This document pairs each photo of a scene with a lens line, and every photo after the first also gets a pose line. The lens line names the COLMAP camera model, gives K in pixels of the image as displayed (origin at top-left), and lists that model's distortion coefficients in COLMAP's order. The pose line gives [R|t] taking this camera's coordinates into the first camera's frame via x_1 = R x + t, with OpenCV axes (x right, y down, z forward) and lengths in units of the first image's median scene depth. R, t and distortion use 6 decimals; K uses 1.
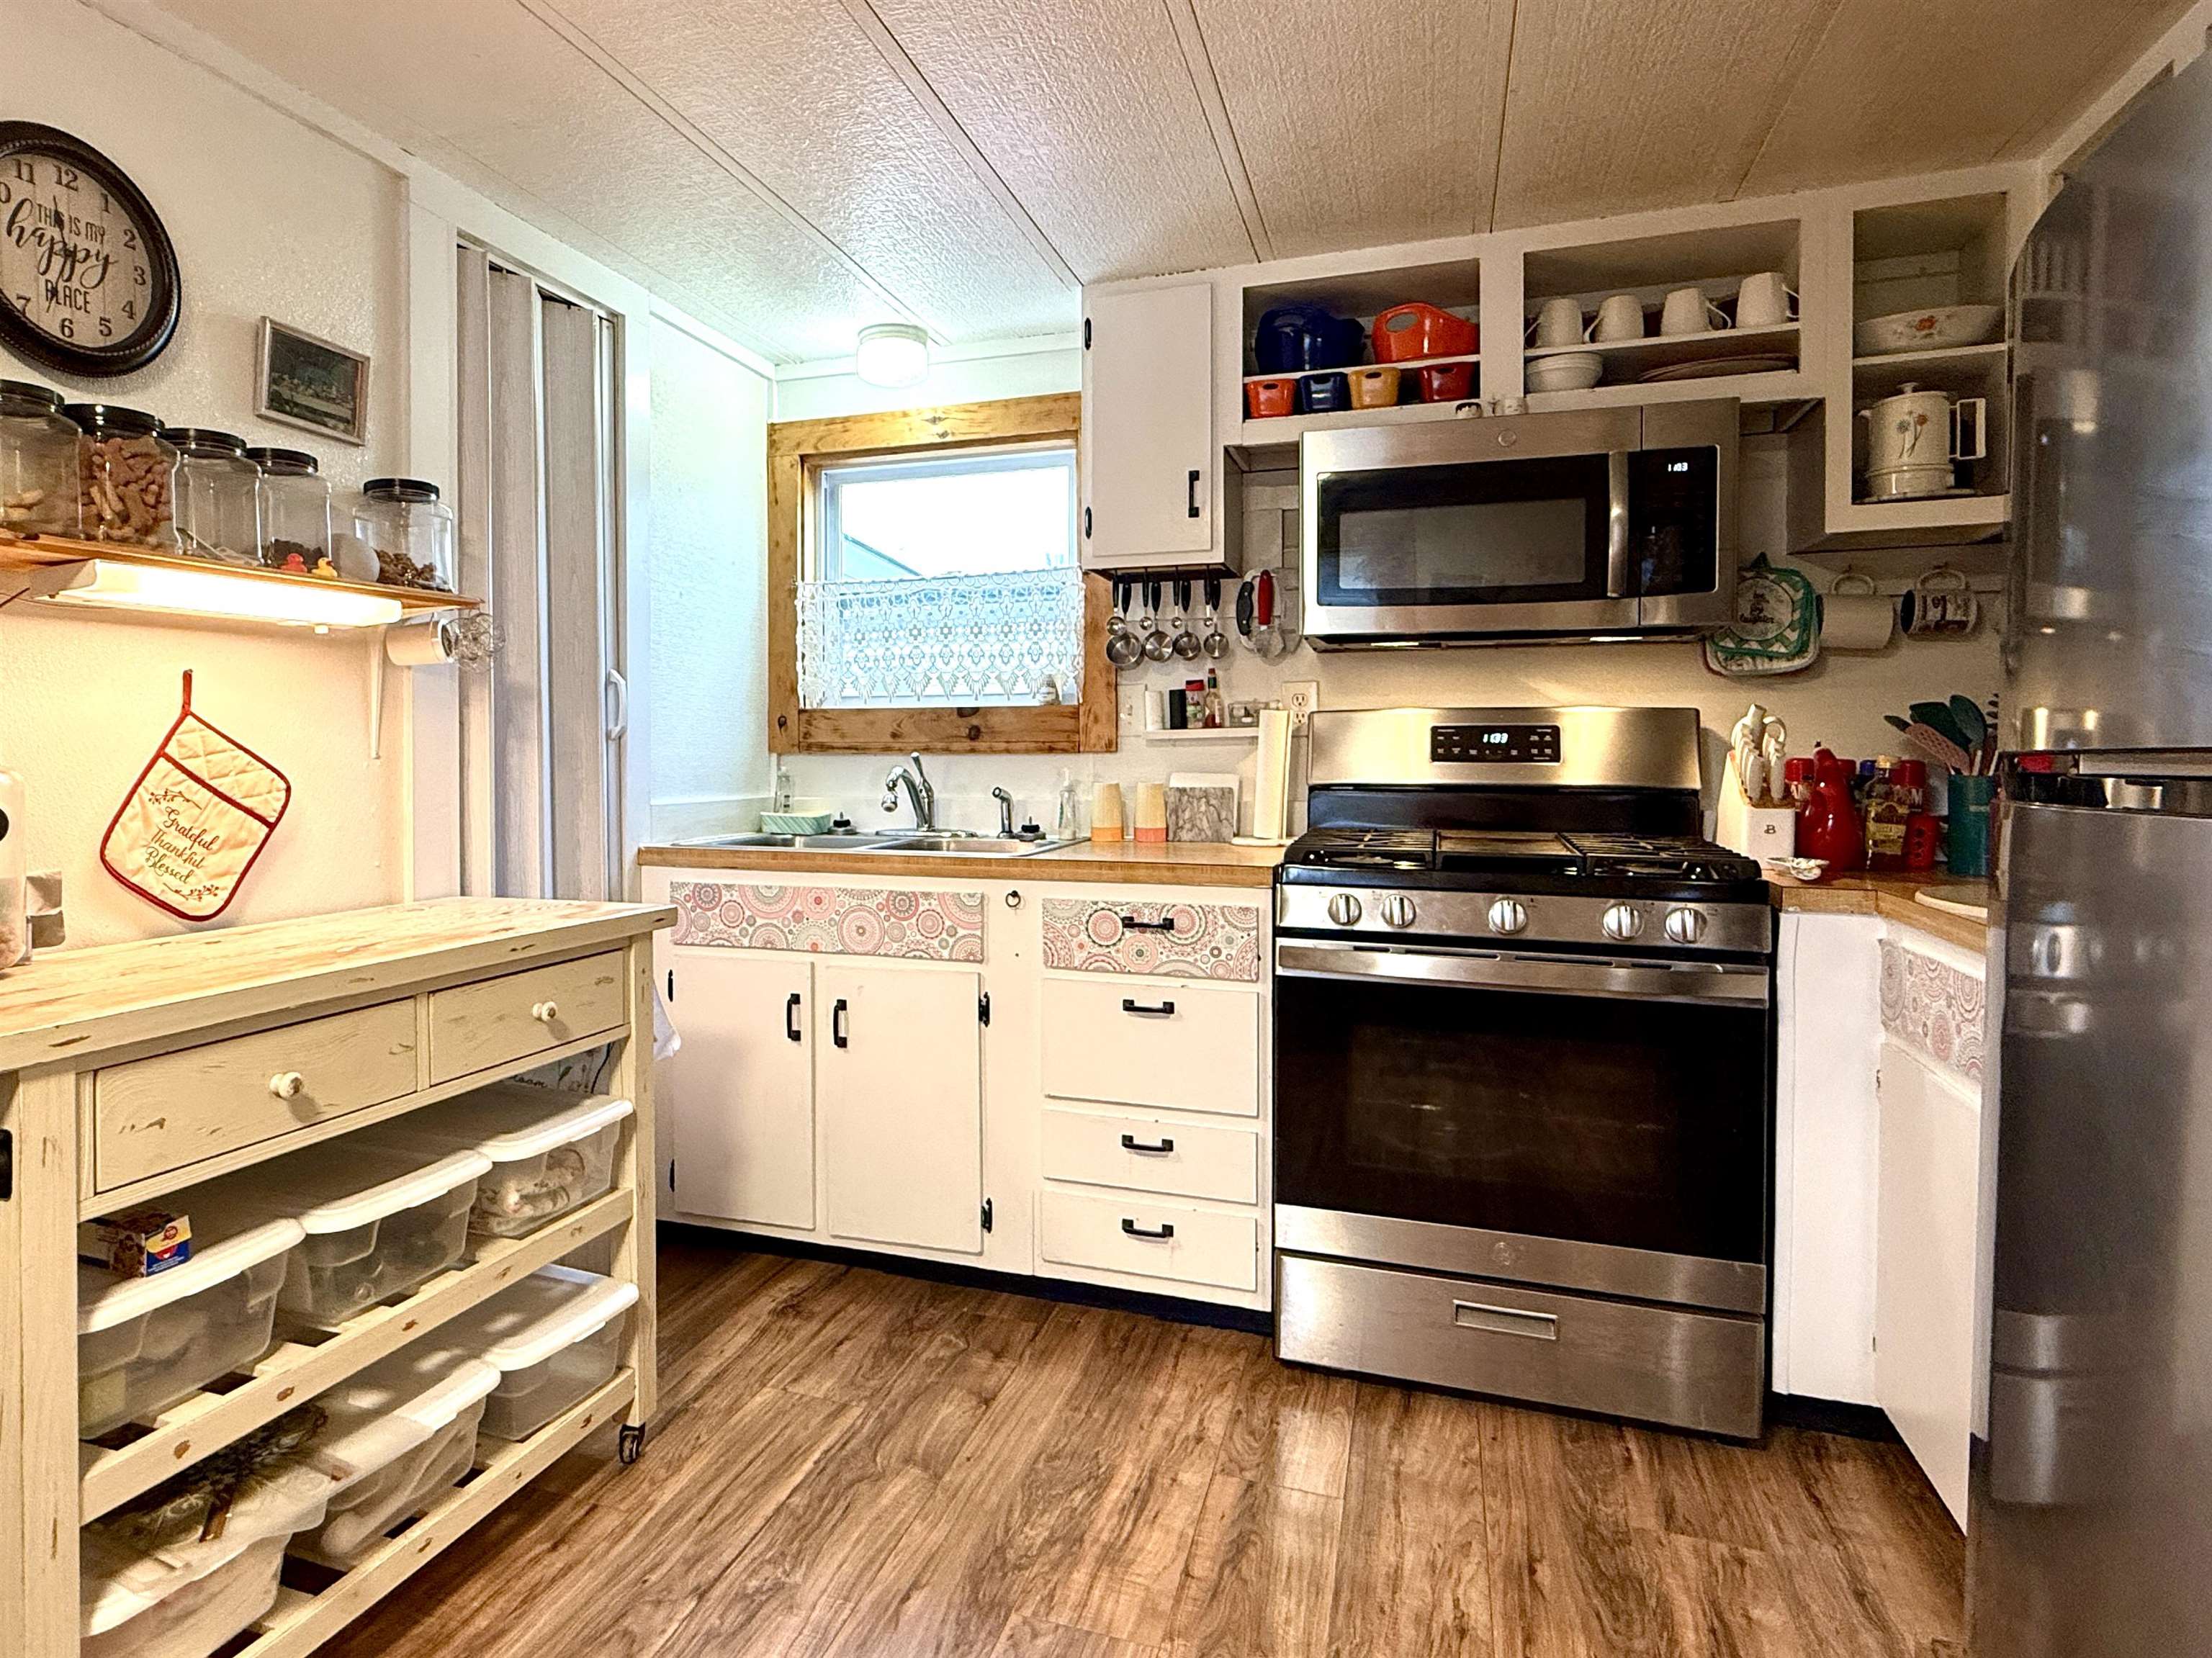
lens RADIAL K [[1202.9, 0, 1108.8], [0, 1202.9, 897.3], [0, 0, 1]] dist [0.000824, -0.001124]
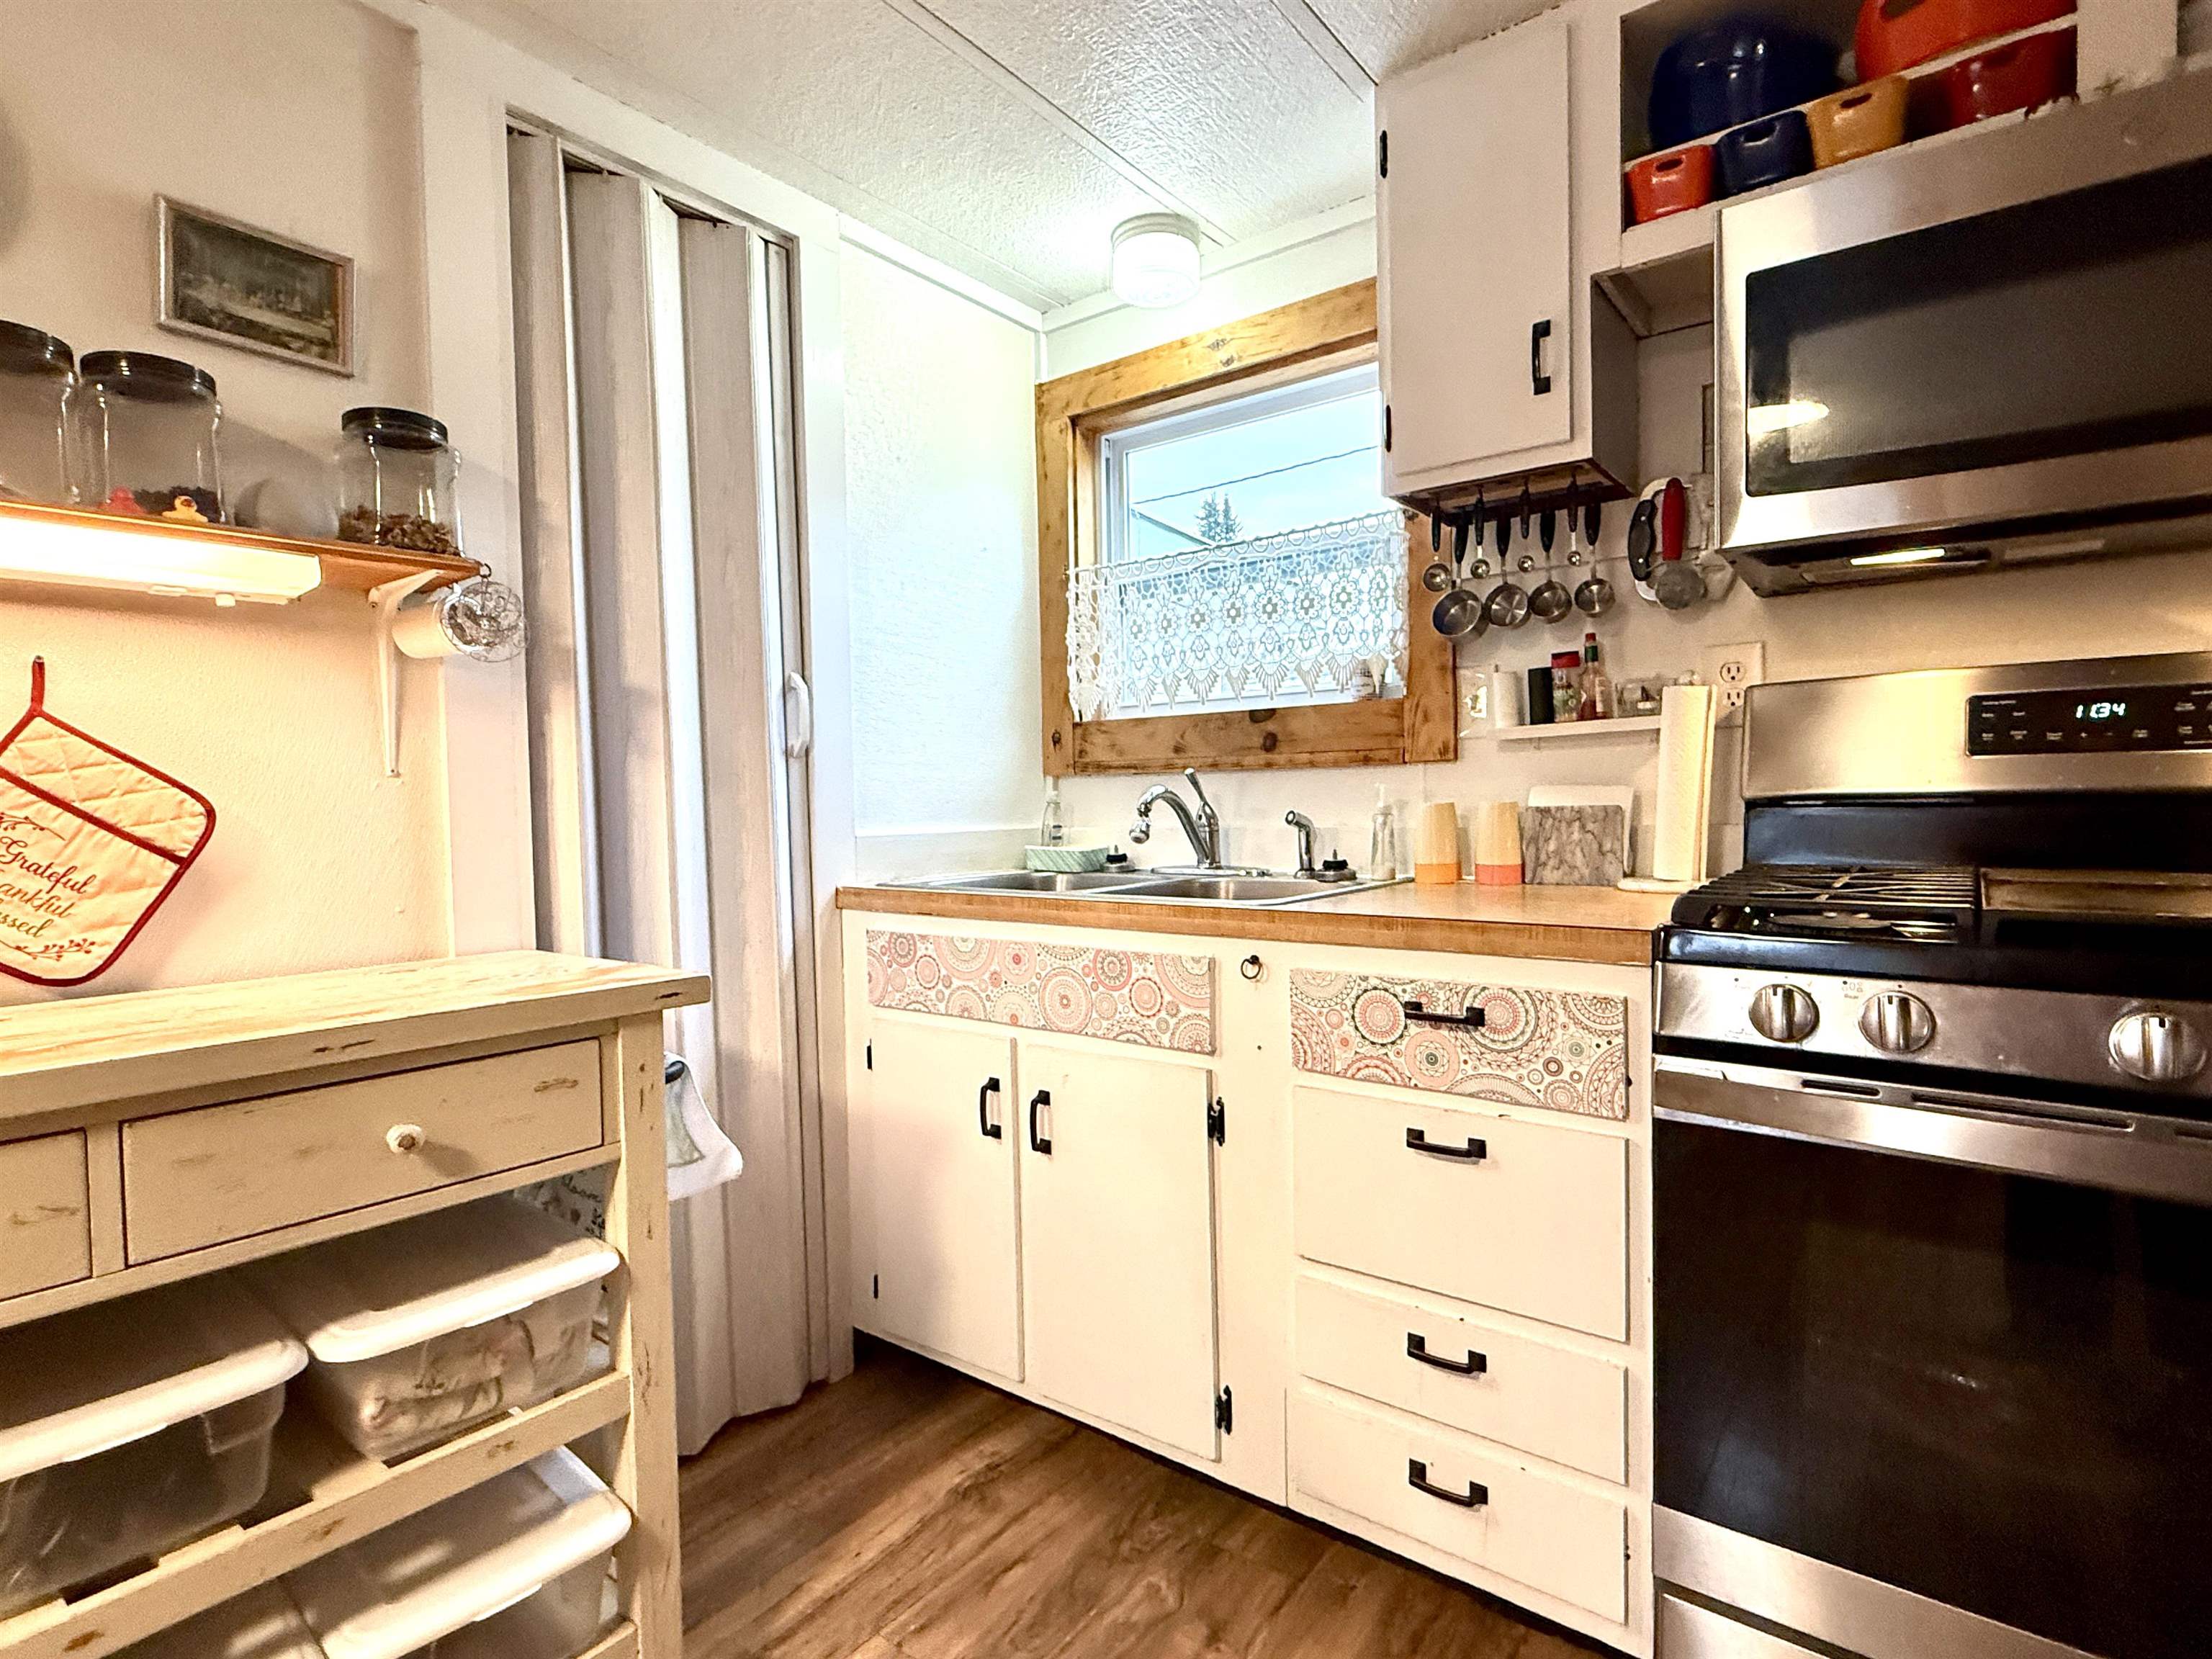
lens RADIAL K [[1203.0, 0, 1108.8], [0, 1203.0, 897.8], [0, 0, 1]] dist [0.000824, -0.001124]
pose [[0.937139, 0.010934, -0.348785, 0.079241], [-0.020984, 0.999466, -0.025048, -0.018269], [0.348324, 0.030792, 0.936868, 0.302099]]
